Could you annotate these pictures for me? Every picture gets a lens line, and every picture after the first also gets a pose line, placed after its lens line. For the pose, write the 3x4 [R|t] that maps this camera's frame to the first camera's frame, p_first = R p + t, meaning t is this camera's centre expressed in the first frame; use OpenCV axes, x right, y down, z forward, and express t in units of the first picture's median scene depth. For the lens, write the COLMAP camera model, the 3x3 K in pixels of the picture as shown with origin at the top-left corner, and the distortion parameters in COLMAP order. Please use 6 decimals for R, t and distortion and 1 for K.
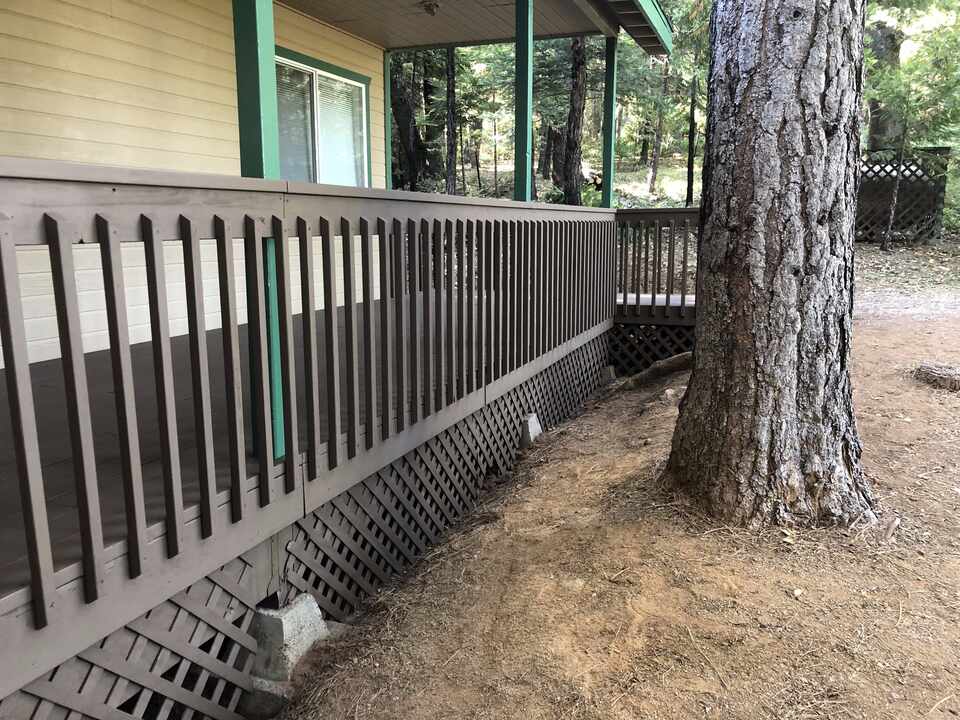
lens RADIAL K [[784.2, 0, 481.5], [0, 784.2, 359.7], [0, 0, 1]] dist [0.004953, 0.025926]
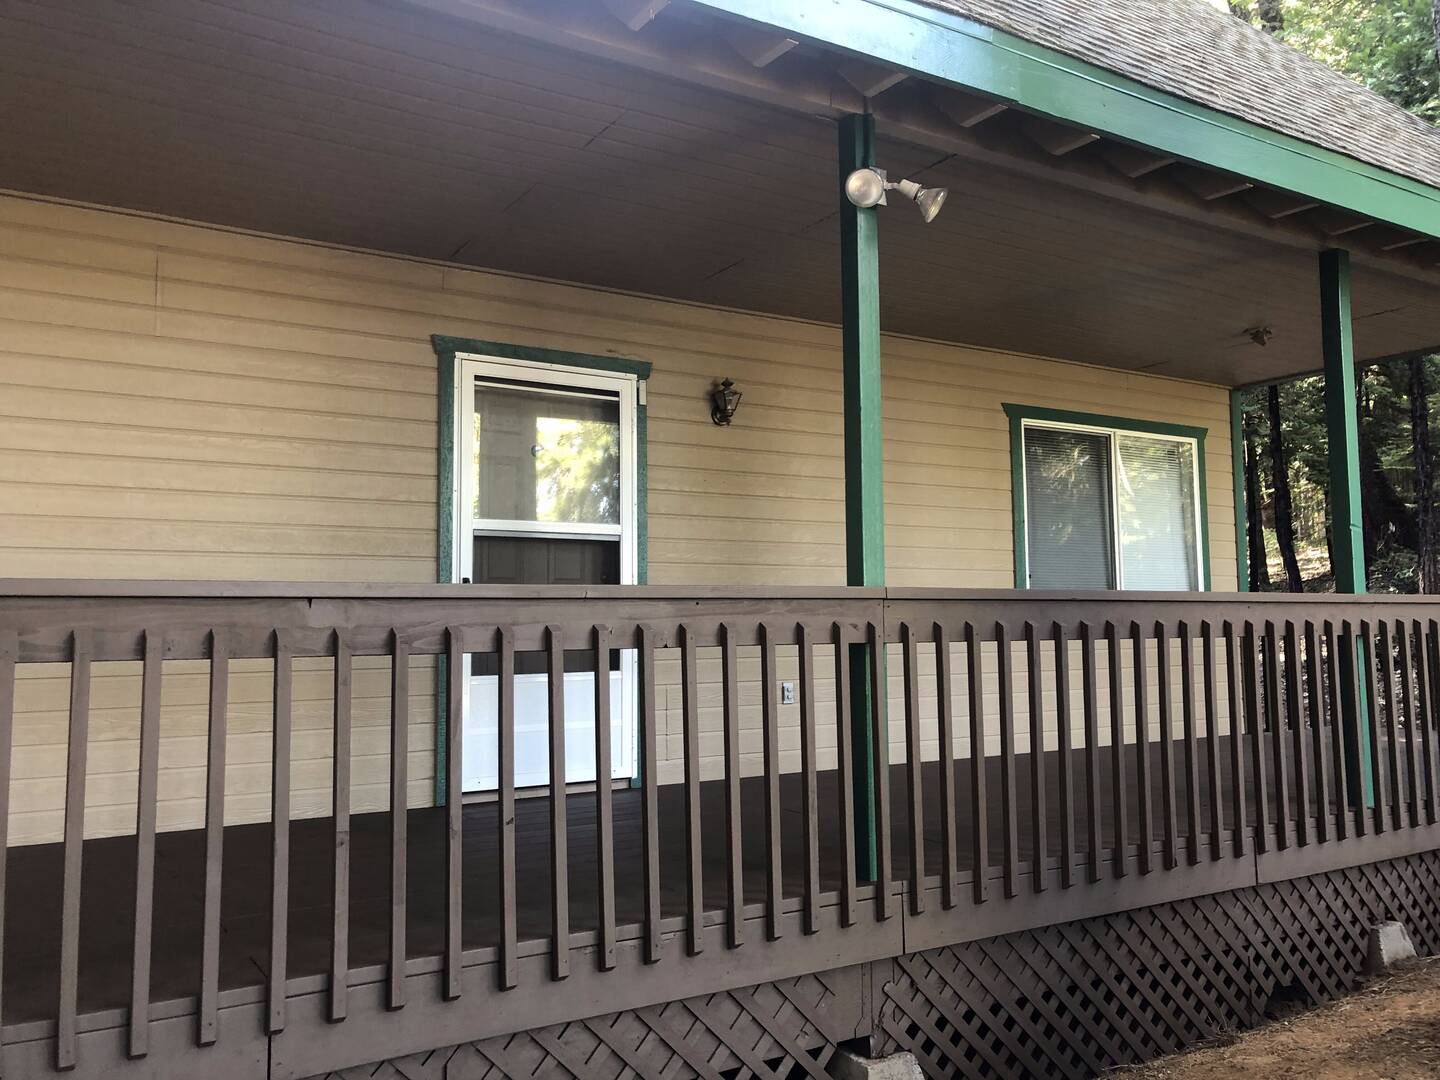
lens RADIAL K [[1176.3, 0, 711.1], [0, 1176.3, 542.2], [0, 0, 1]] dist [0.004953, 0.025926]
pose [[0.792873, -0.050702, -0.607273, 0.359962], [-0.096668, 0.973450, -0.207487, 0.035044], [0.601670, 0.223215, 0.766921, -0.214046]]
